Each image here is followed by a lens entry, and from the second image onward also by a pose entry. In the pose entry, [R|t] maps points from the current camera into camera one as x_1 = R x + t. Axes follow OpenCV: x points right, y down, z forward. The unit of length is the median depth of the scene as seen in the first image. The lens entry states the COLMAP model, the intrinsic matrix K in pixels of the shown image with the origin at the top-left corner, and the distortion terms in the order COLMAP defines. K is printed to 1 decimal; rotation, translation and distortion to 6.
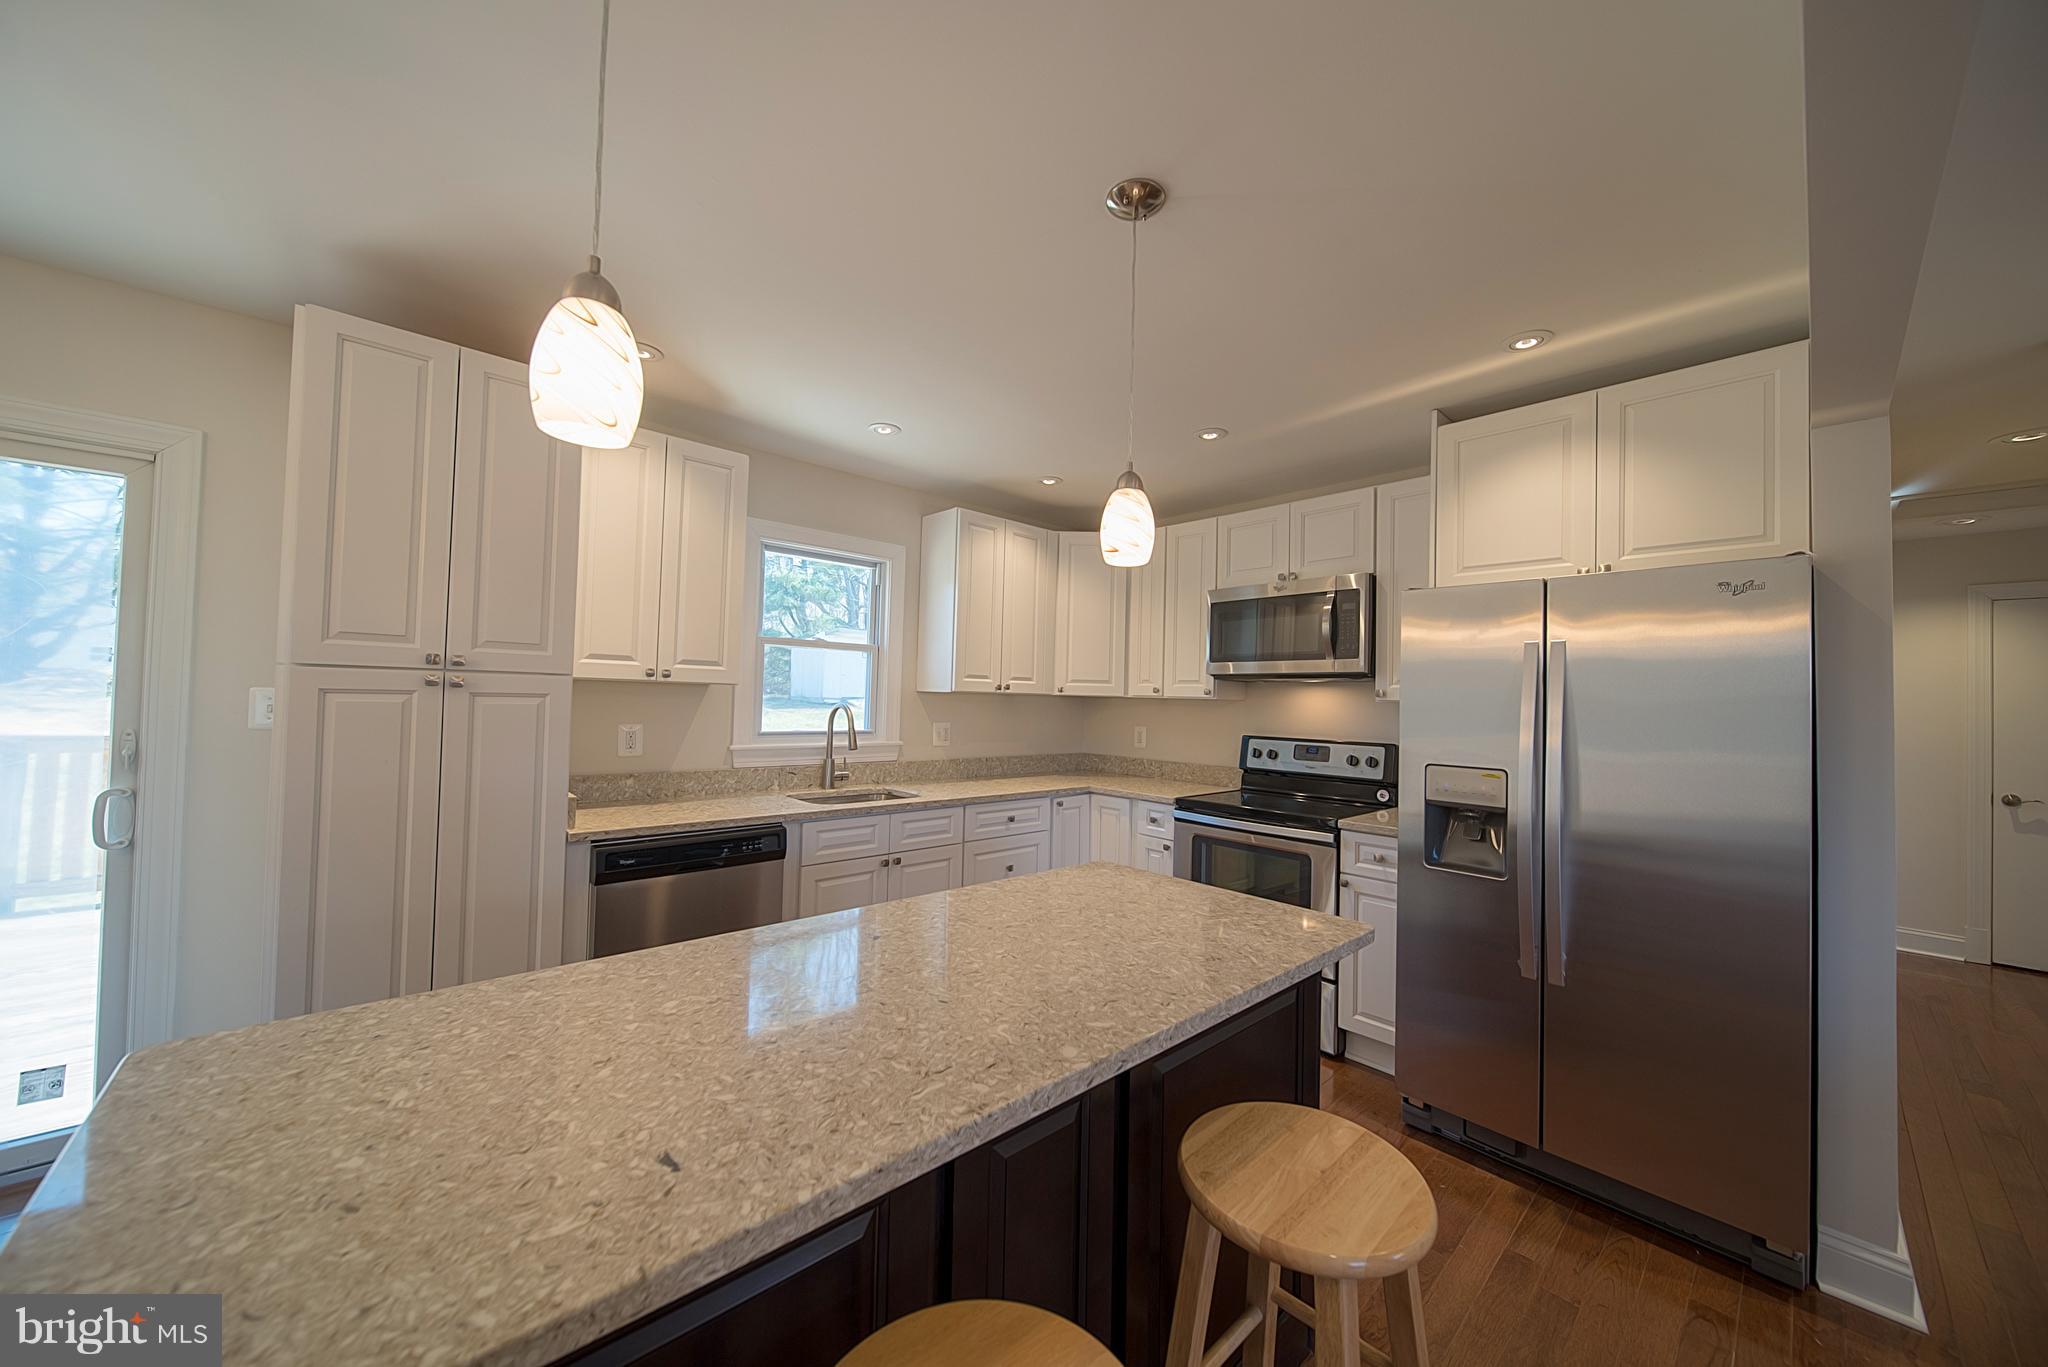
lens RADIAL K [[733.8, 0, 1024.0], [0, 733.8, 683.5], [0, 0, 1]] dist [-0.002989, -0.000218]
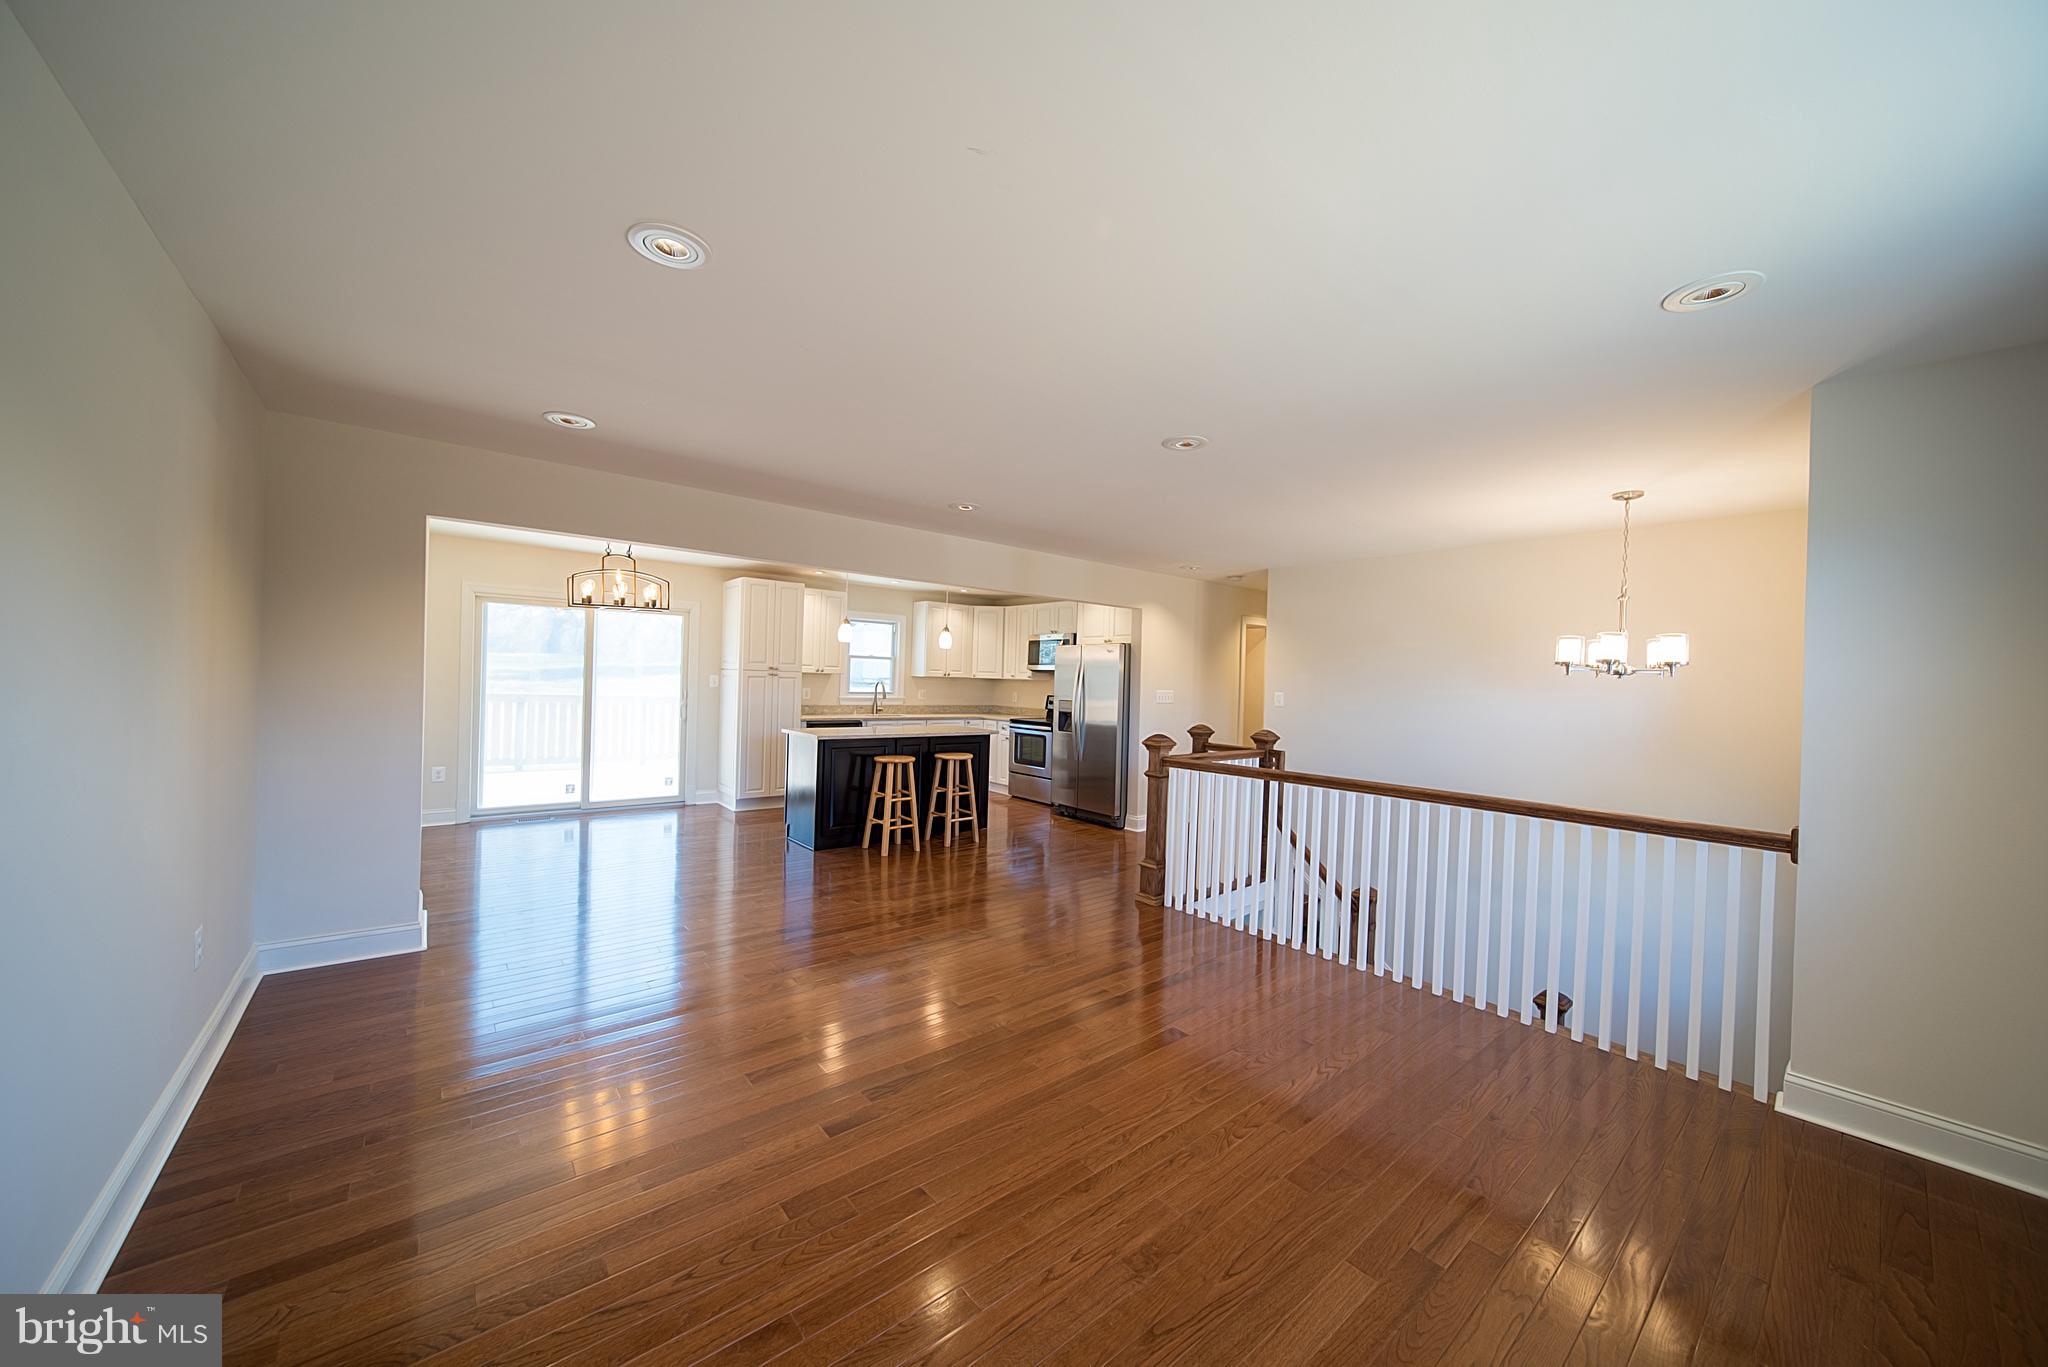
lens RADIAL K [[733.8, 0, 1024.0], [0, 733.8, 683.5], [0, 0, 1]] dist [-0.002989, -0.000218]
pose [[0.999021, 0.004286, -0.044035, 0.341309], [-0.003159, 0.999667, 0.025609, -0.029244], [0.044130, -0.025445, 0.998702, -1.432235]]
